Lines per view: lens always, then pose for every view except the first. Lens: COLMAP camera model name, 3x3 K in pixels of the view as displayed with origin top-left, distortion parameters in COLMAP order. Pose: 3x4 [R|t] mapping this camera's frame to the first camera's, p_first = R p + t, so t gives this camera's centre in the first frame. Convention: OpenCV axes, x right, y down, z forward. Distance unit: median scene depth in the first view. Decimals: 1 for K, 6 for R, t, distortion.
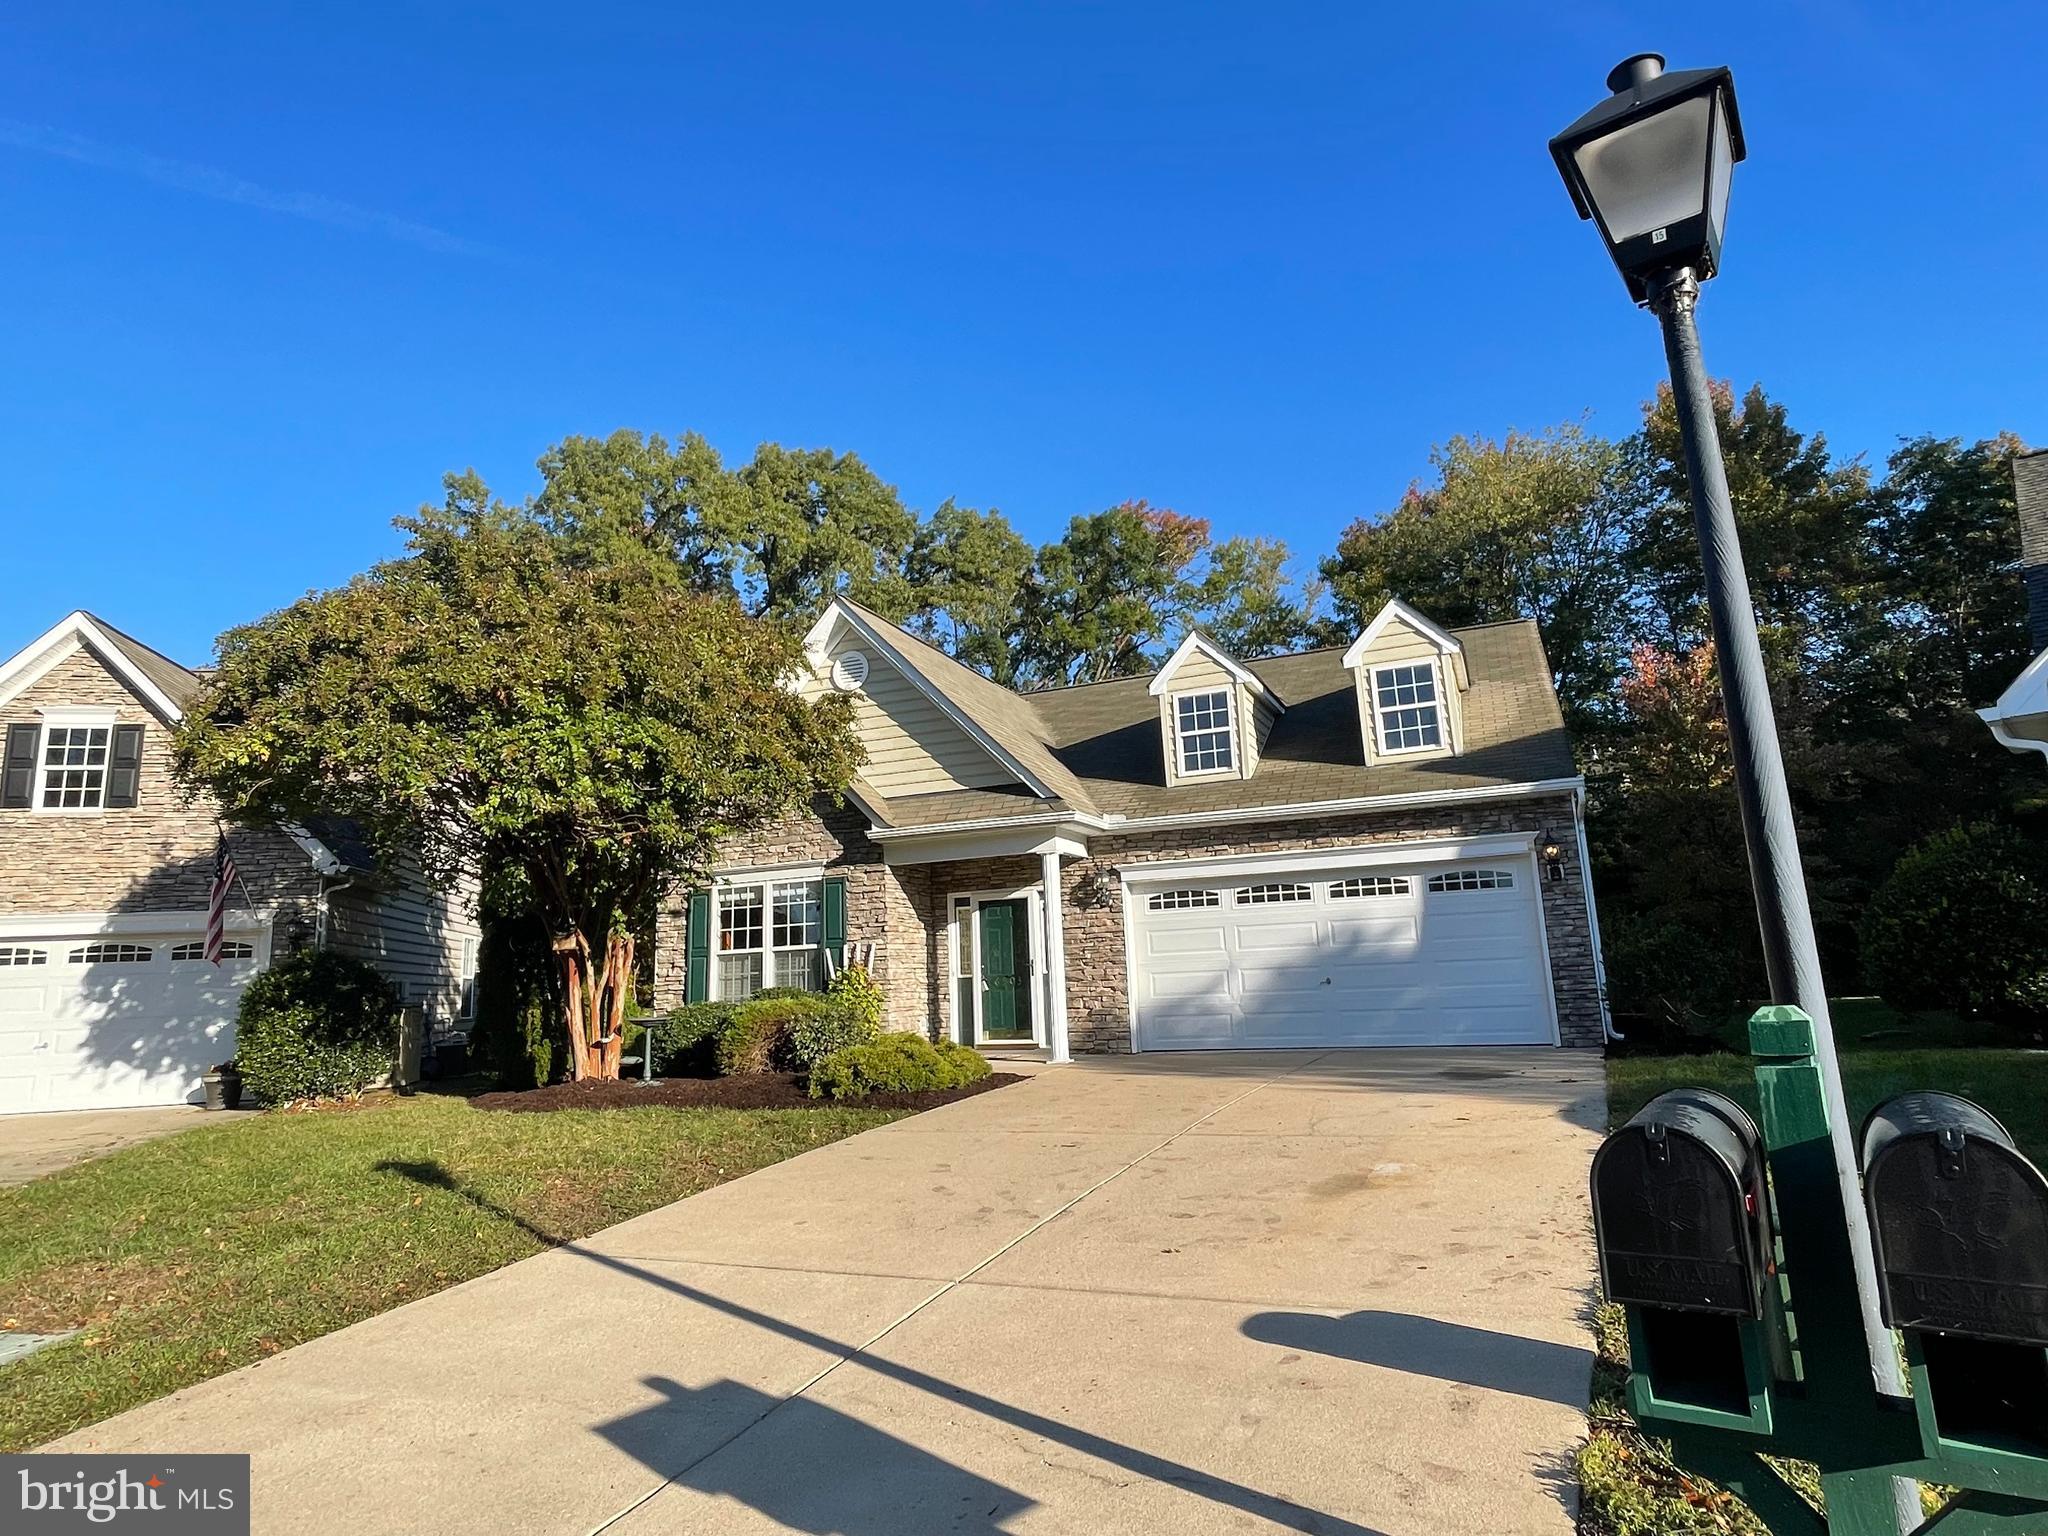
lens RADIAL K [[1158.2, 0, 1021.0], [0, 1158.2, 753.8], [0, 0, 1]] dist [0.022353, -0.001194]
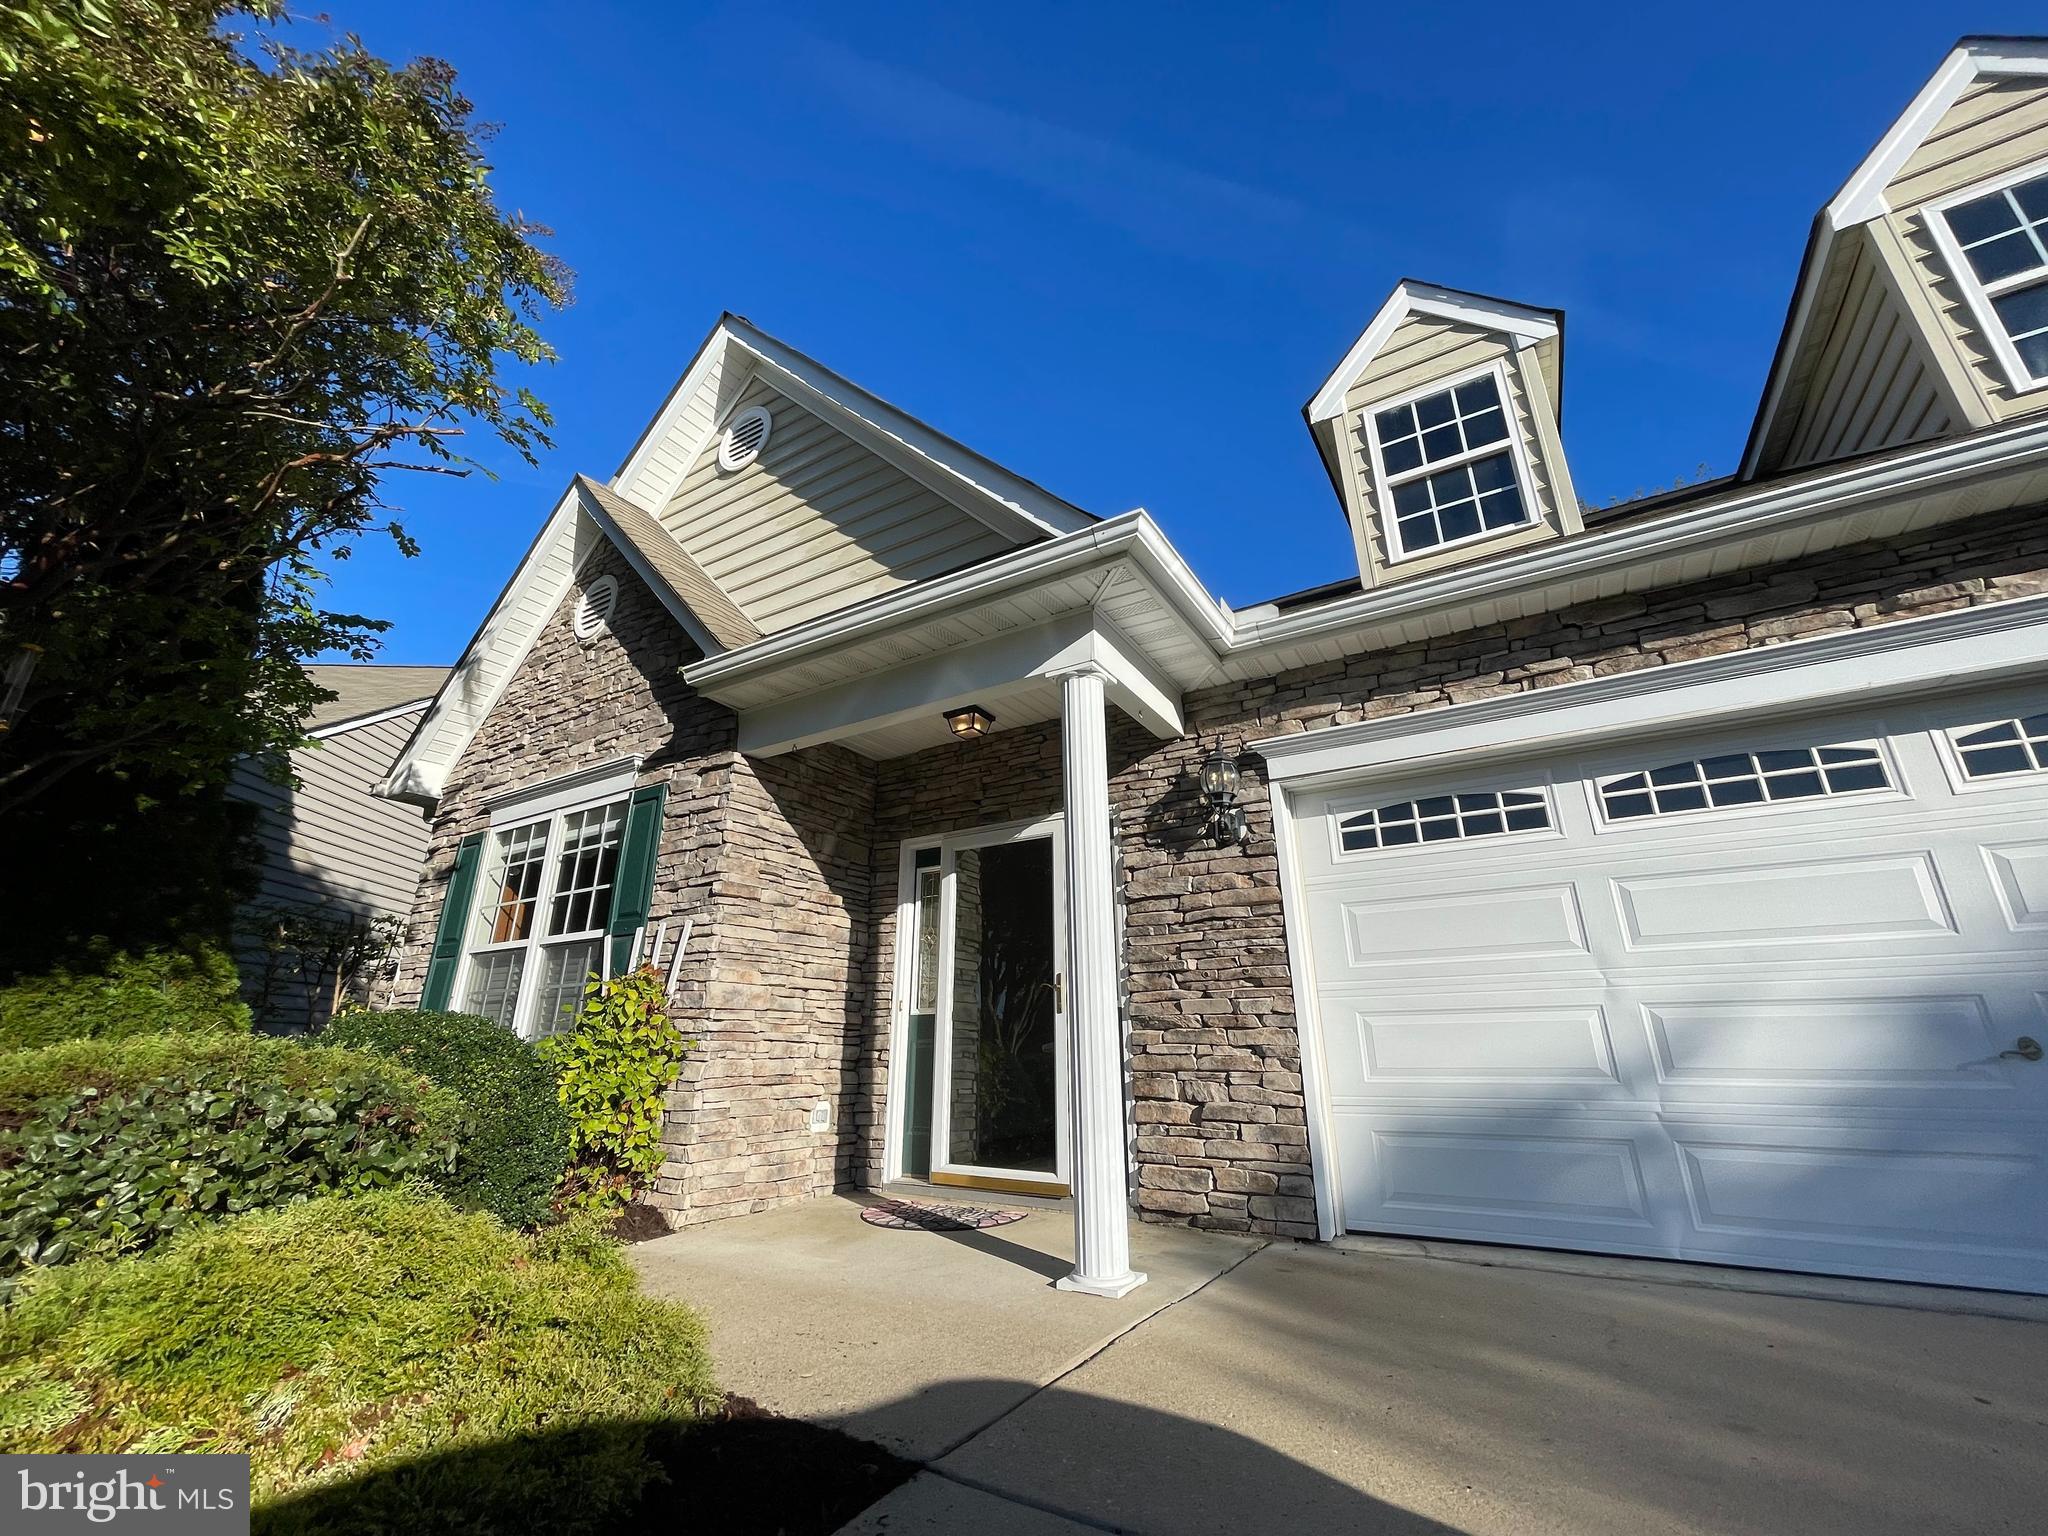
lens RADIAL K [[831.0, 0, 1019.4], [0, 831.0, 756.7], [0, 0, 1]] dist [-0.001262, 0.000128]
pose [[0.988652, -0.013084, -0.149654, 0.043526], [-0.008225, 0.989991, -0.140890, 0.143876], [0.149999, 0.140522, 0.978649, 0.698026]]
